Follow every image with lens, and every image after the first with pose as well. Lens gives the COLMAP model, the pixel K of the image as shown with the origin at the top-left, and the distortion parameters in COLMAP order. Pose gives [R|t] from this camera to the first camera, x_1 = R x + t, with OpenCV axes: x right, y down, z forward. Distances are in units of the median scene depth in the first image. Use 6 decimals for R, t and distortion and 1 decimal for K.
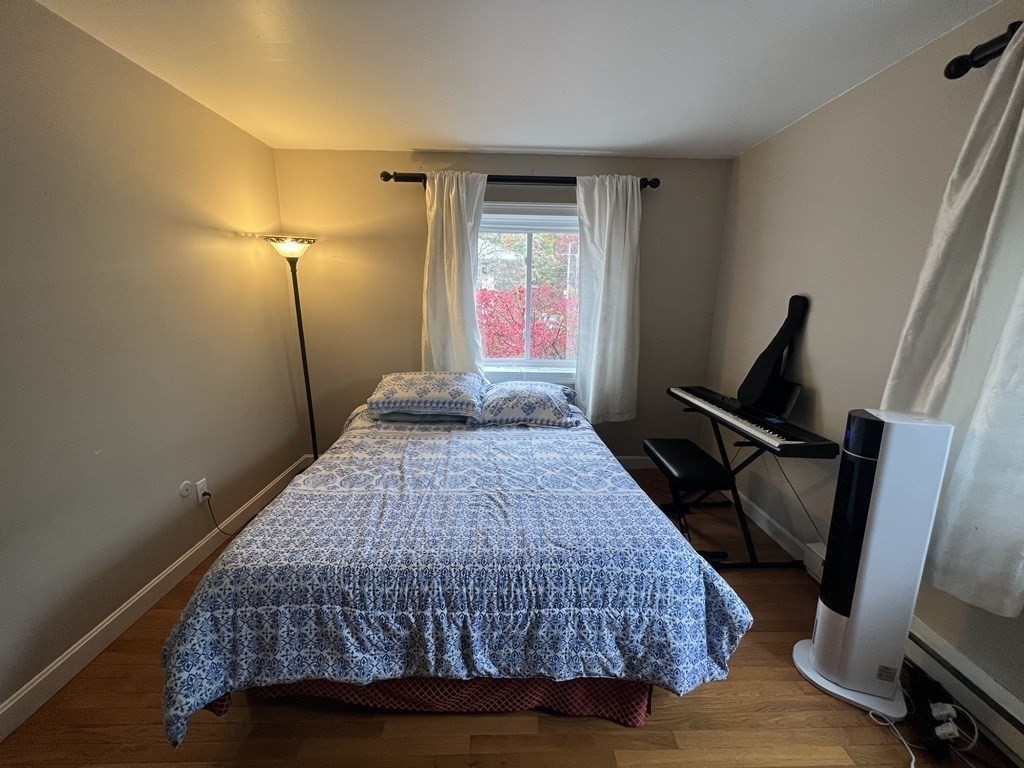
lens RADIAL K [[407.8, 0, 514.0], [0, 407.8, 386.8], [0, 0, 1]] dist [-0.001045, 0.000545]
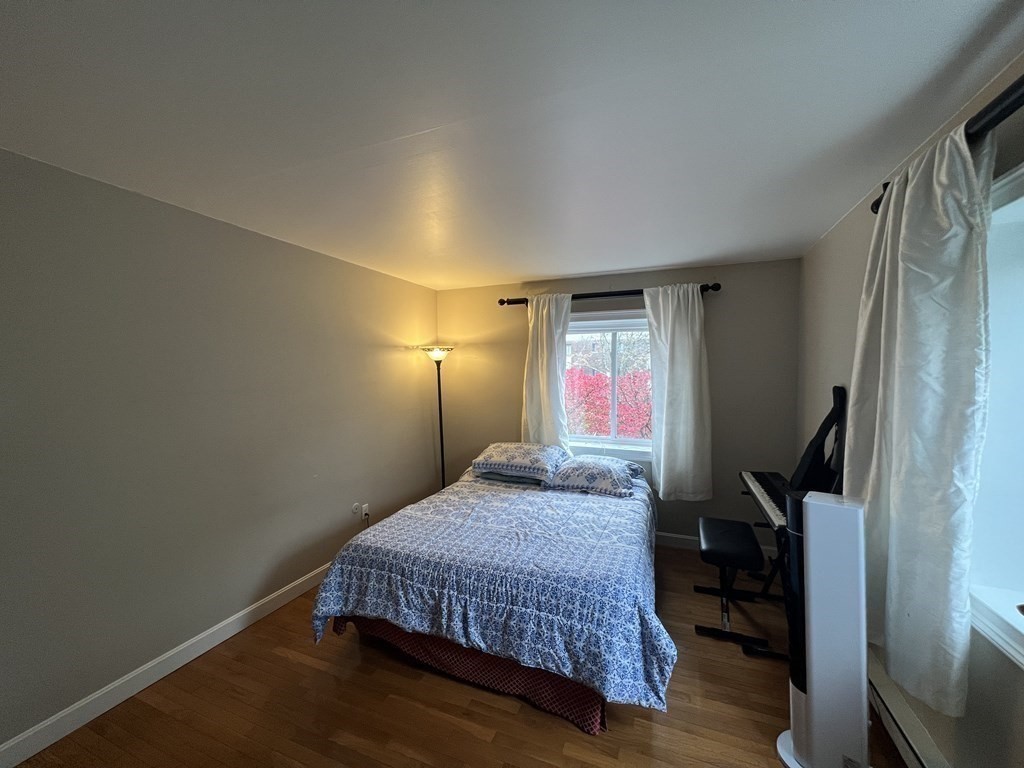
lens RADIAL K [[407.8, 0, 514.0], [0, 407.8, 386.8], [0, 0, 1]] dist [-0.001045, 0.000545]
pose [[0.917658, -0.001645, -0.397367, 0.446064], [-0.072888, 0.982328, -0.172390, 0.019504], [0.390628, 0.187158, 0.901322, -0.314993]]
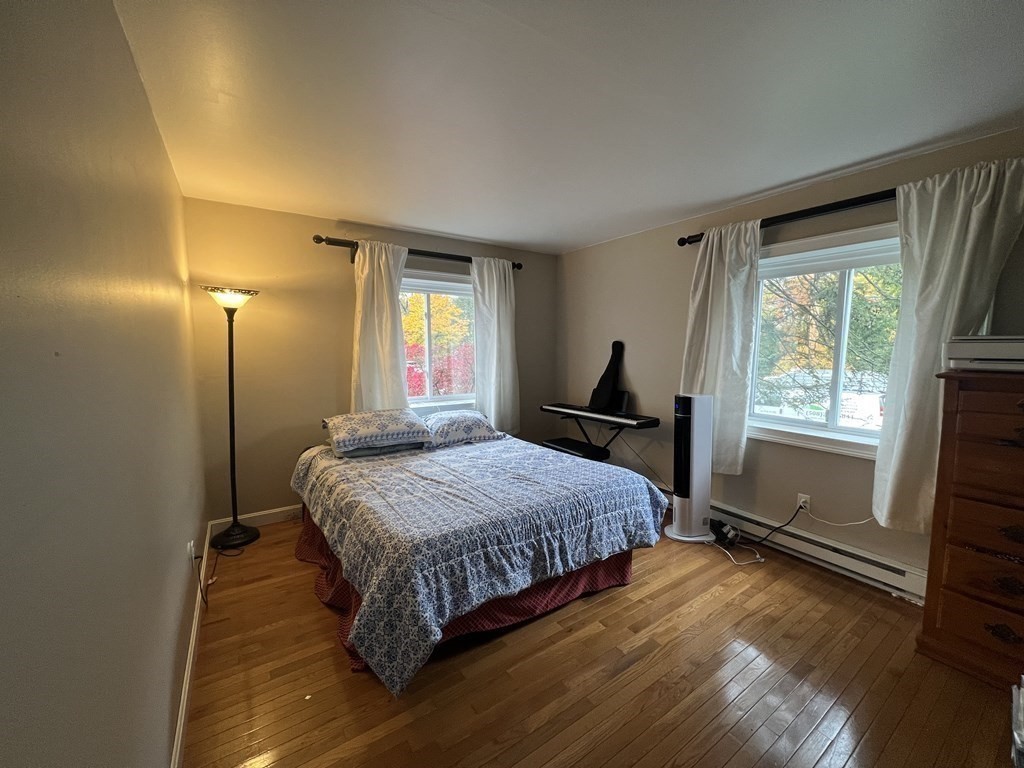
lens RADIAL K [[407.8, 0, 514.0], [0, 407.8, 386.8], [0, 0, 1]] dist [-0.001045, 0.000545]
pose [[0.843424, -0.068589, 0.532853, -0.757001], [0.129029, 0.988649, -0.076974, 0.055559], [-0.521525, 0.133675, 0.842700, -0.251557]]
